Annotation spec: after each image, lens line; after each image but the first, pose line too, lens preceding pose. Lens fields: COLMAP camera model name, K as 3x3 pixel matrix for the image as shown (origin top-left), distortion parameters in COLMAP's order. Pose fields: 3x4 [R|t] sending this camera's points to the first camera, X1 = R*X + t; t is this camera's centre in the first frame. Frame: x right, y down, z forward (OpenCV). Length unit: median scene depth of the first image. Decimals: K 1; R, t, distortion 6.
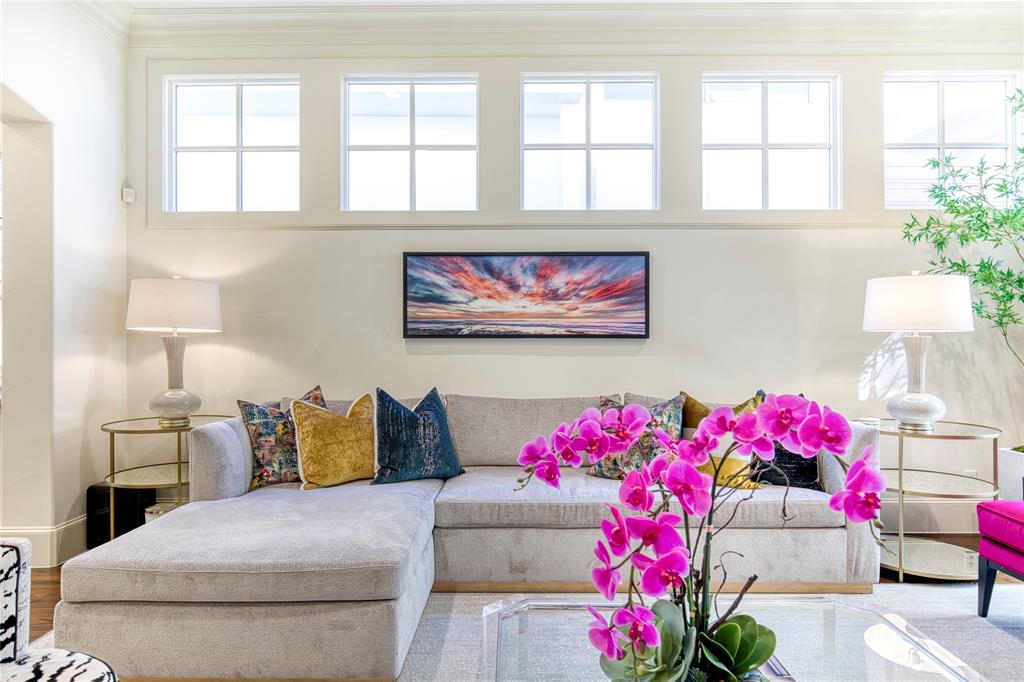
lens RADIAL K [[673.5, 0, 510.2], [0, 673.5, 331.7], [0, 0, 1]] dist [0.001299, -0.002252]
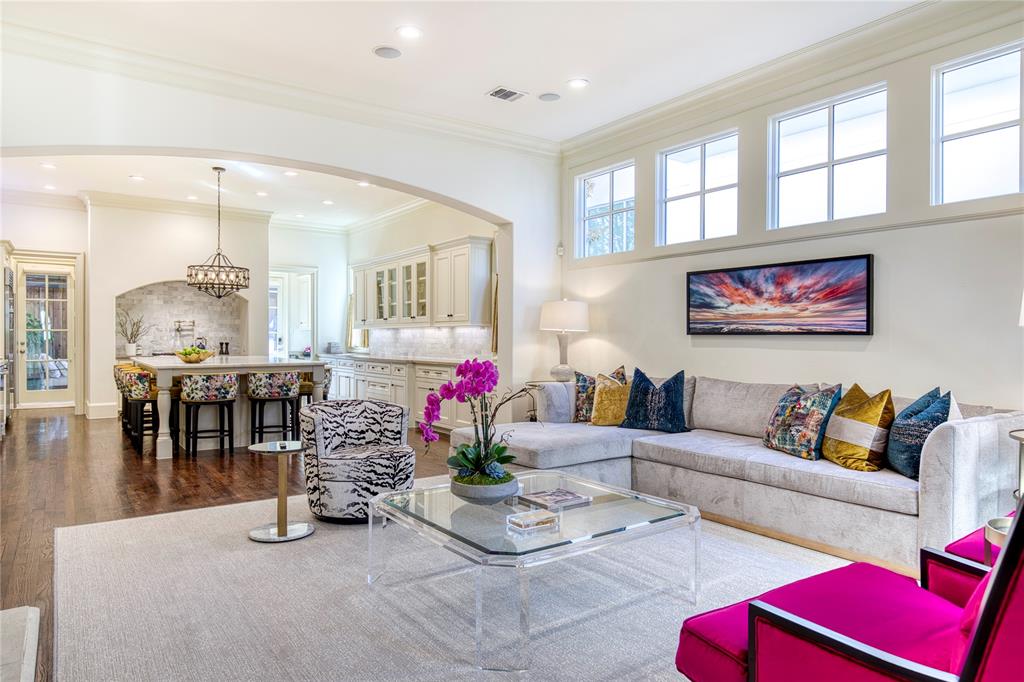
lens RADIAL K [[637.5, 0, 513.8], [0, 637.5, 346.4], [0, 0, 1]] dist [-0.016214, 0.001512]
pose [[0.587540, 0.014651, -0.809063, 0.686220], [-0.000029, 0.999836, 0.018085, 0.009498], [0.809195, -0.010602, 0.587444, -0.049979]]
